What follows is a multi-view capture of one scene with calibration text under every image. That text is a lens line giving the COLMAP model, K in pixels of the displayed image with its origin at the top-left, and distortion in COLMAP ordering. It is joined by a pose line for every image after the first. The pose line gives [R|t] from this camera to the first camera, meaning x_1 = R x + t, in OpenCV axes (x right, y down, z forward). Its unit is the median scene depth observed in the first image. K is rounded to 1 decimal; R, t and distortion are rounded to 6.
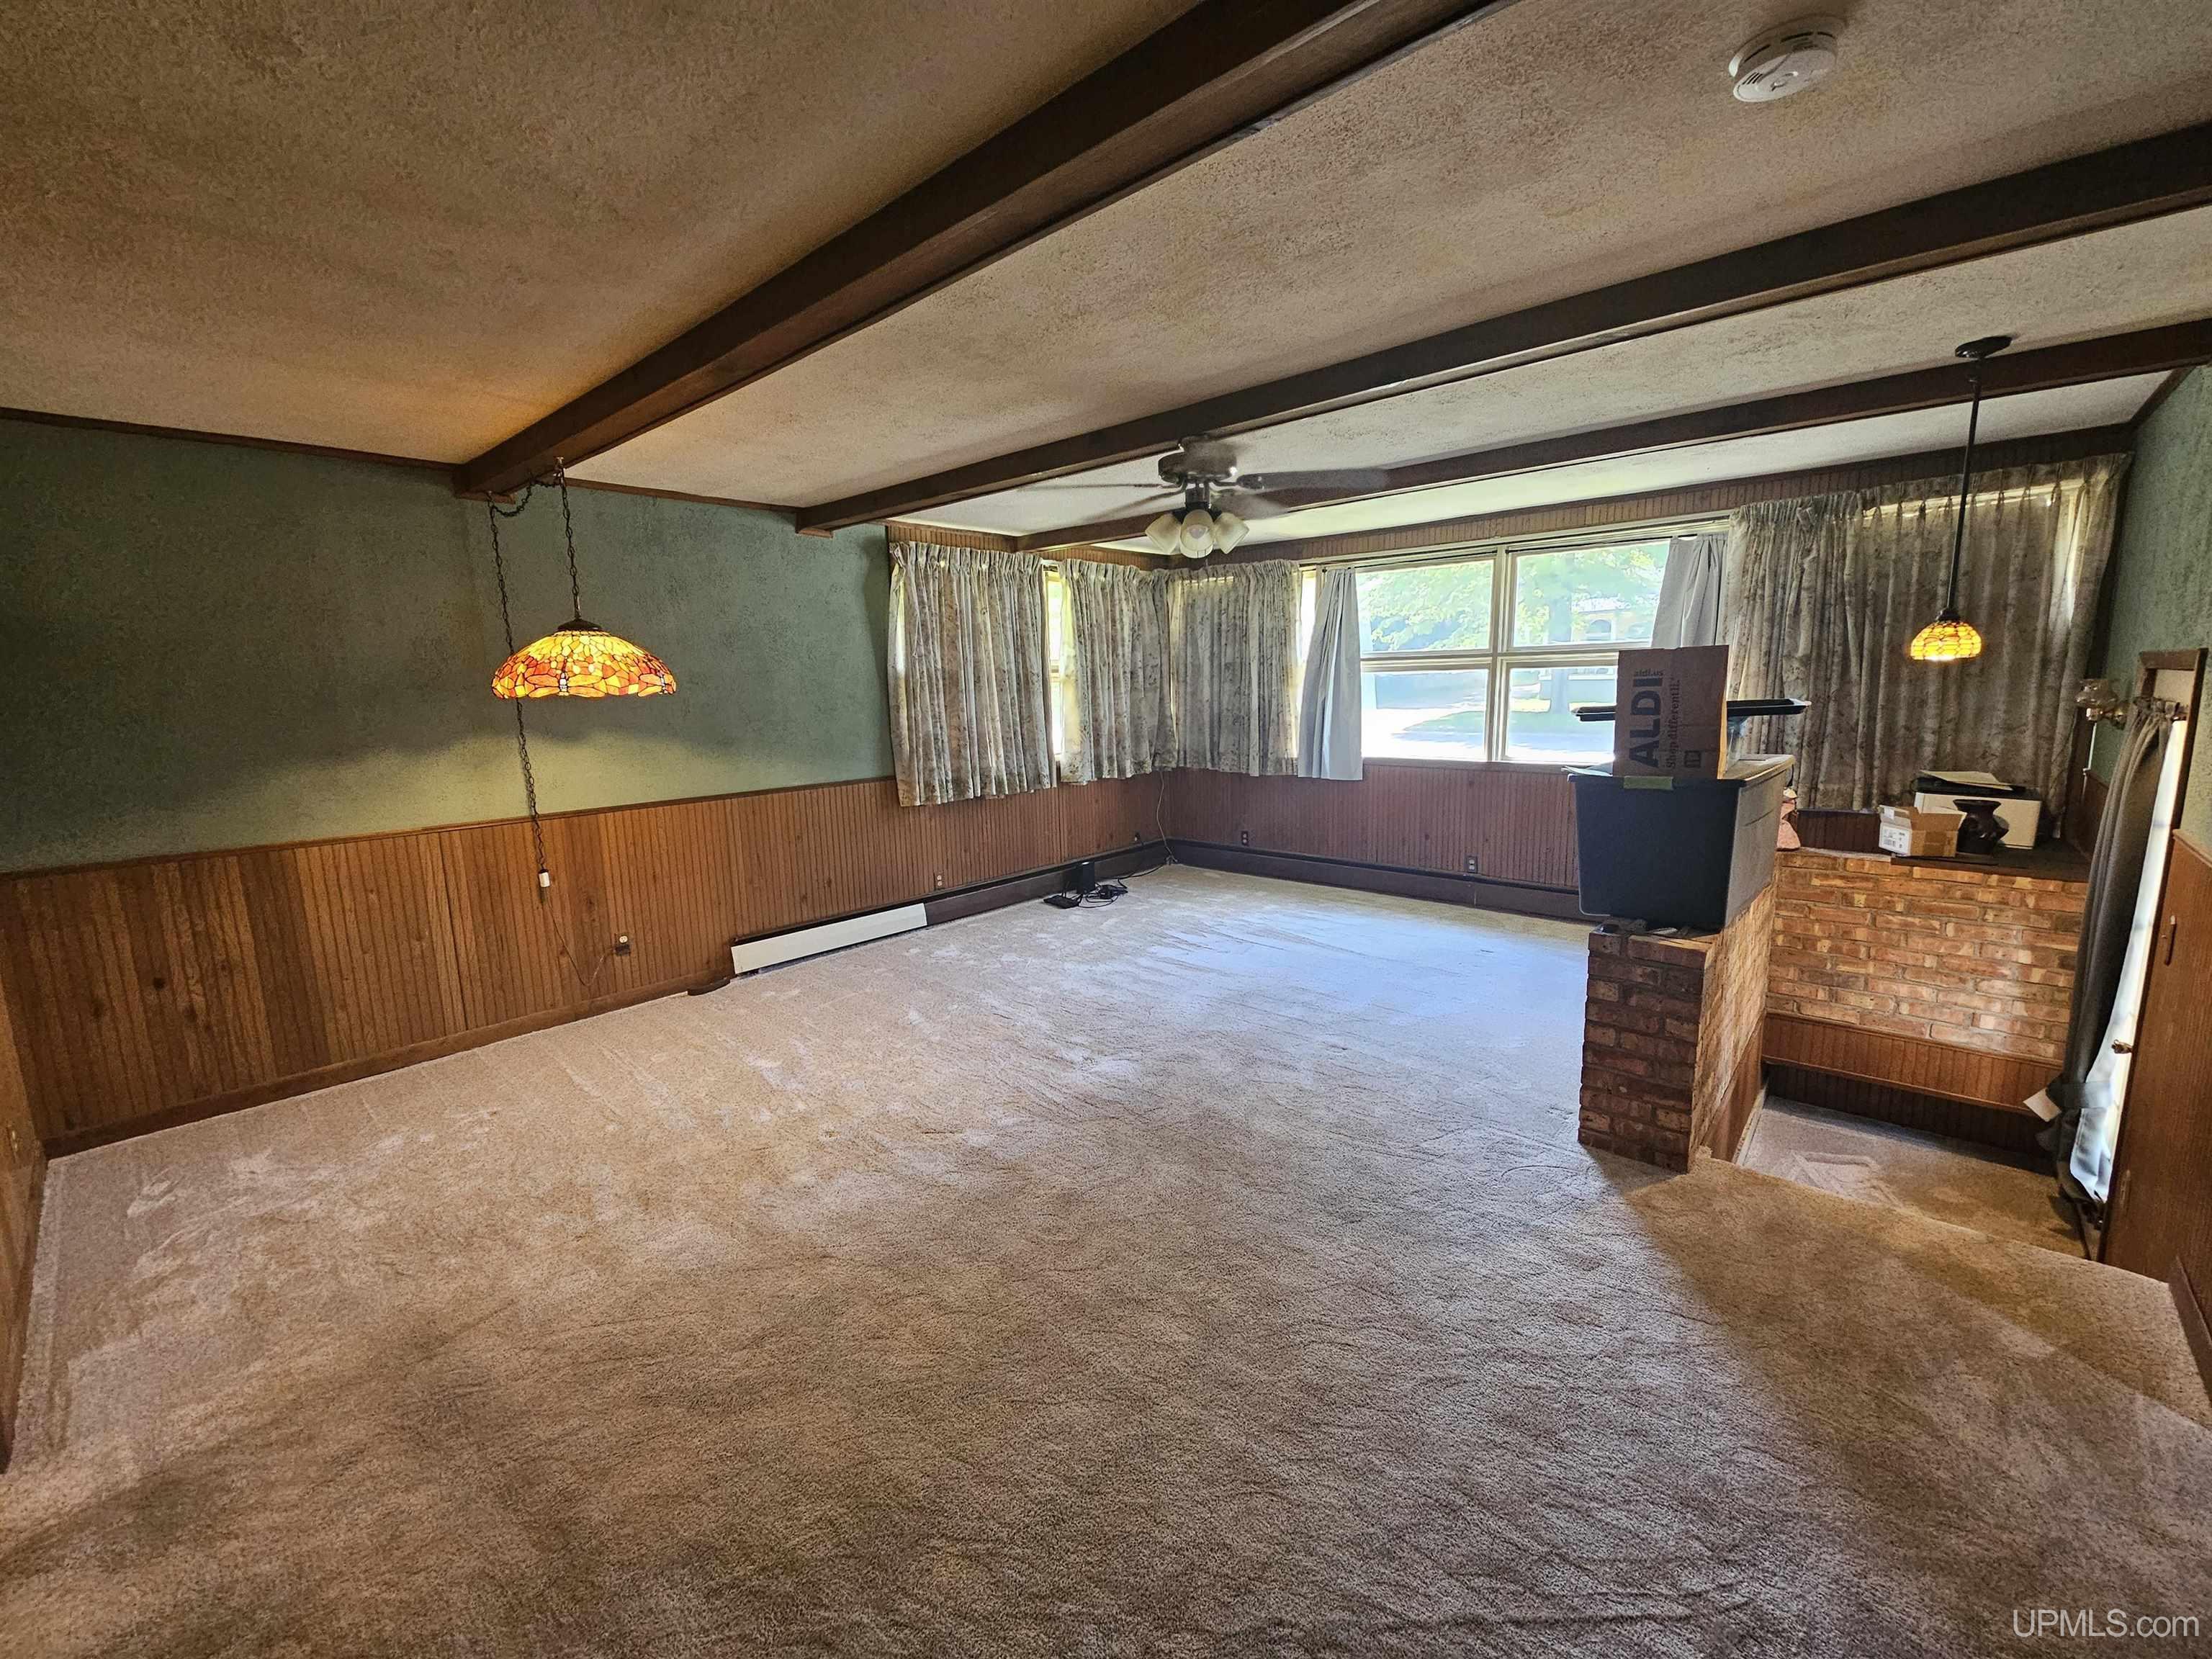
lens RADIAL K [[905.5, 0, 1113.6], [0, 905.5, 823.0], [0, 0, 1]] dist [0.001419, 0.000405]
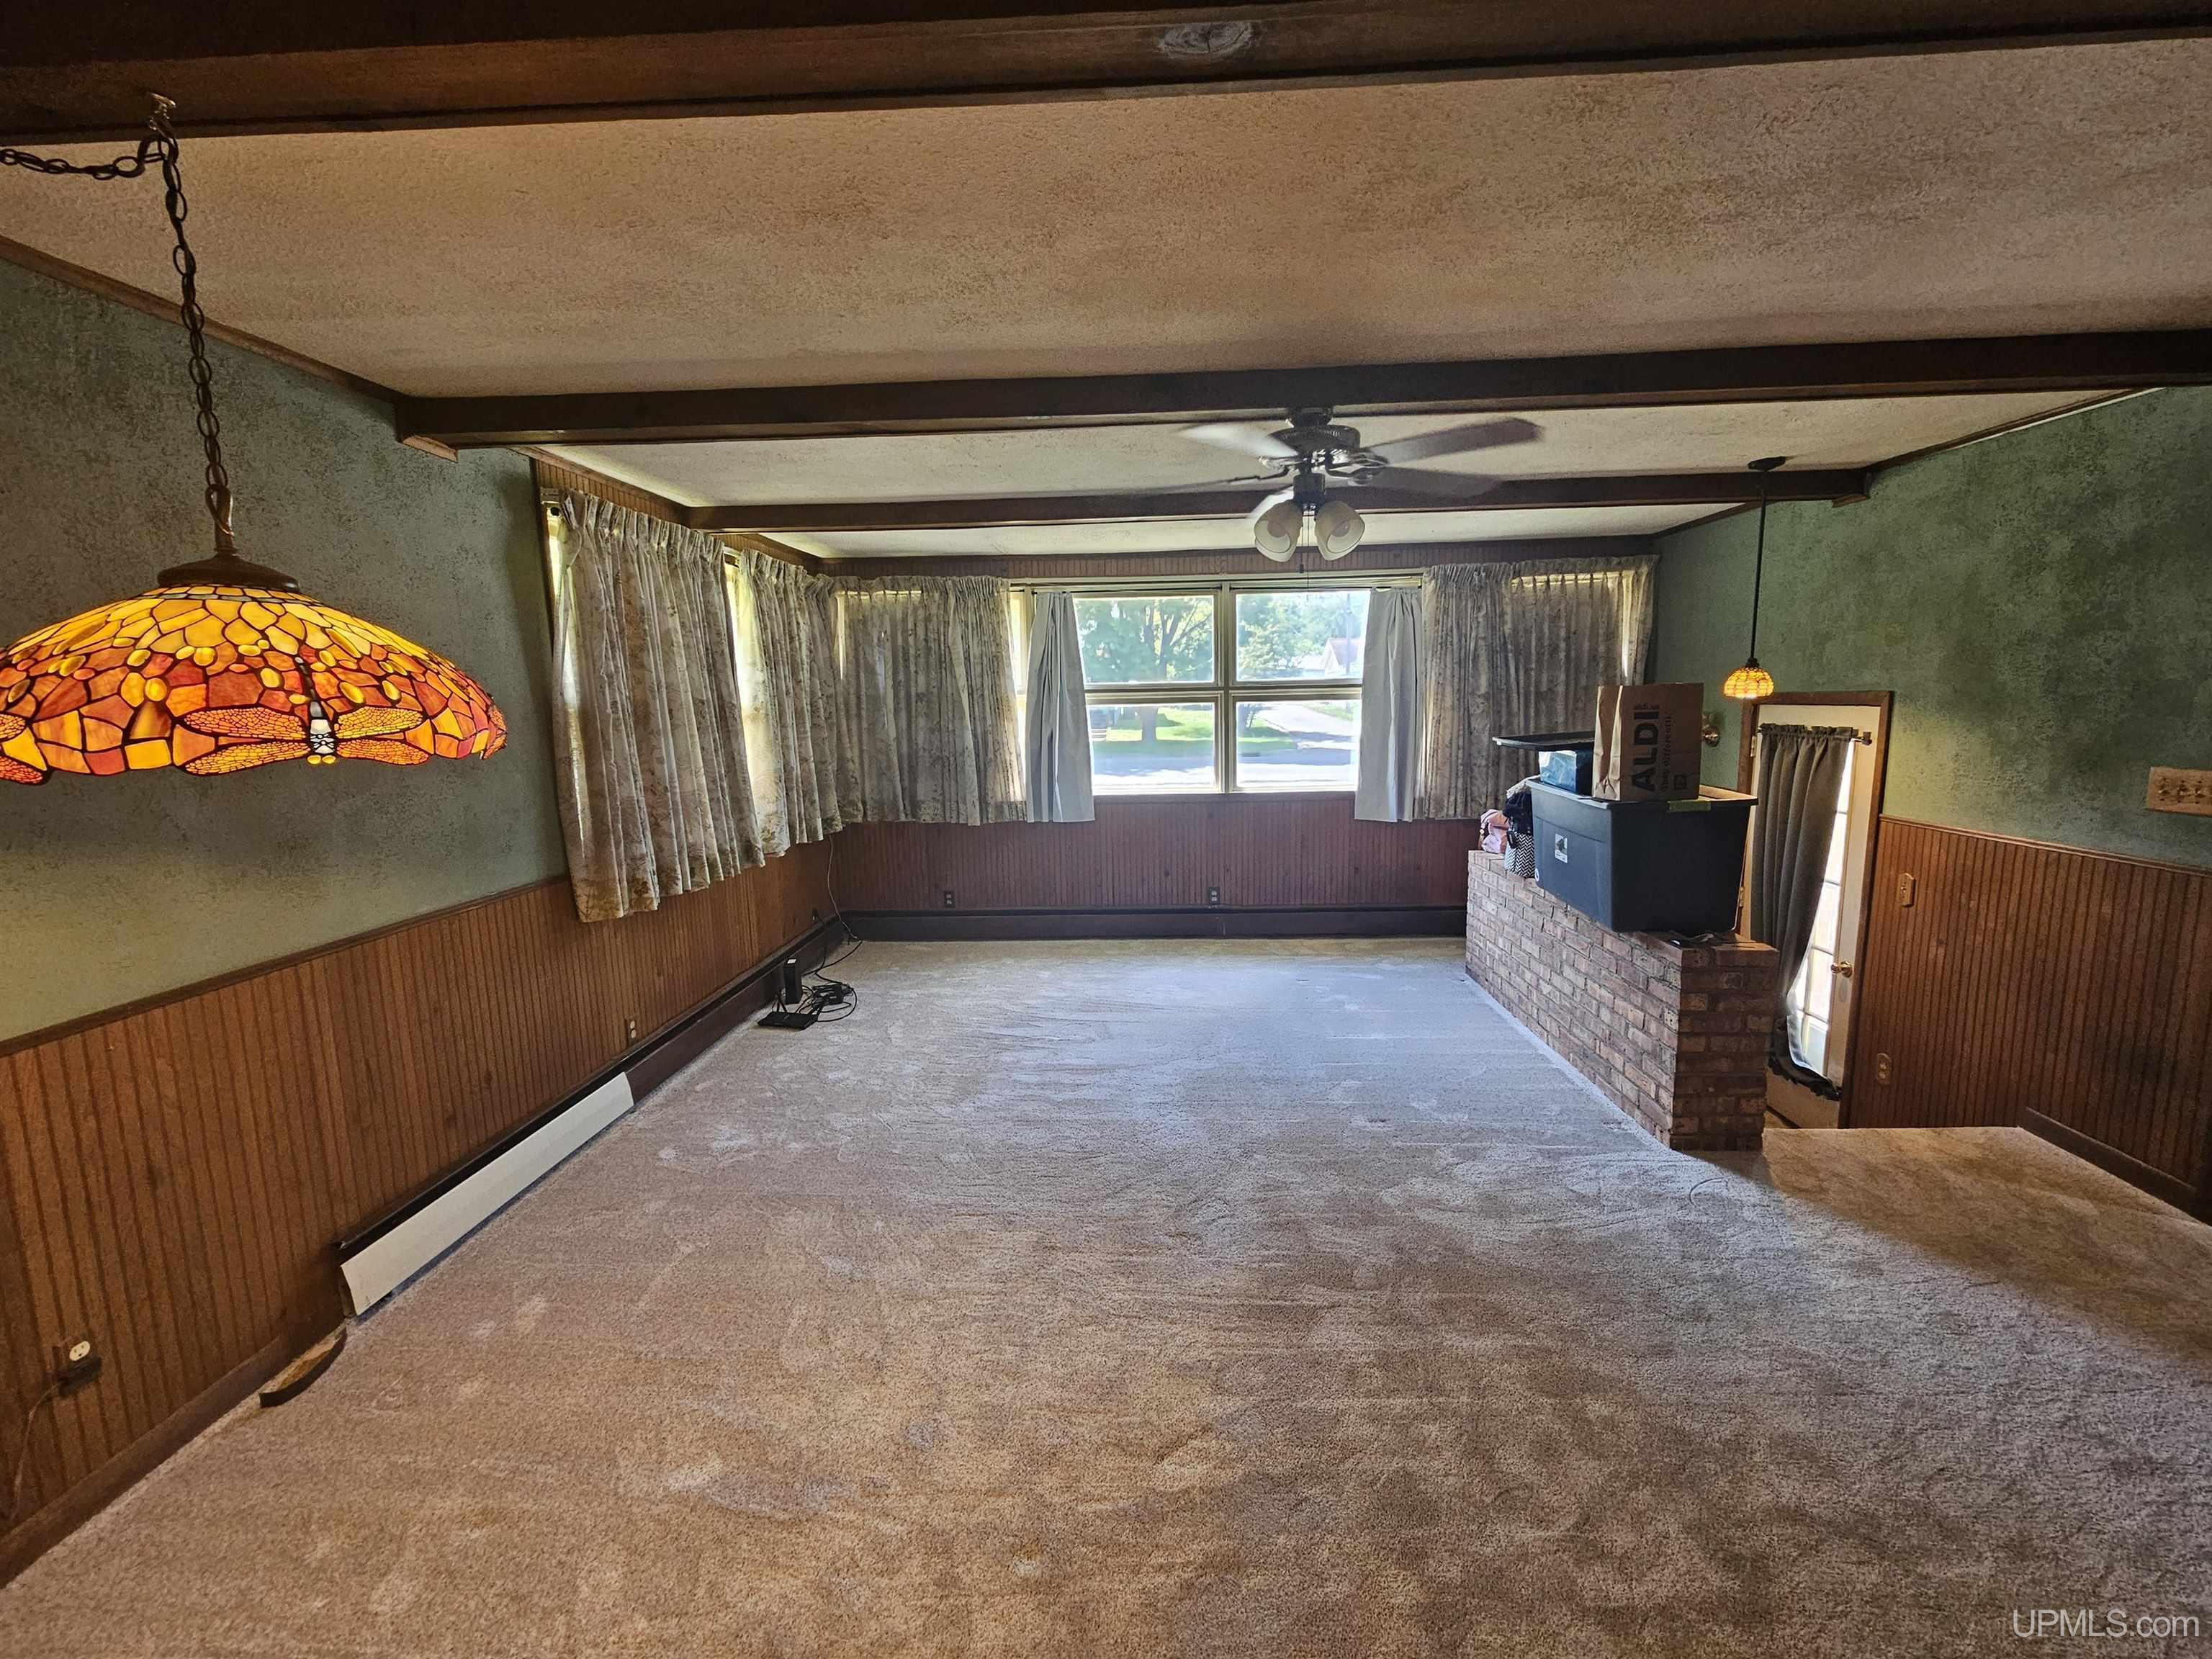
lens RADIAL K [[905.5, 0, 1107.0], [0, 905.5, 822.2], [0, 0, 1]] dist [0.001419, 0.000405]
pose [[0.775627, -0.078299, 0.626316, -0.355423], [0.100793, 0.994907, -0.000443, -0.052324], [-0.623092, 0.063471, 0.779569, 0.319751]]
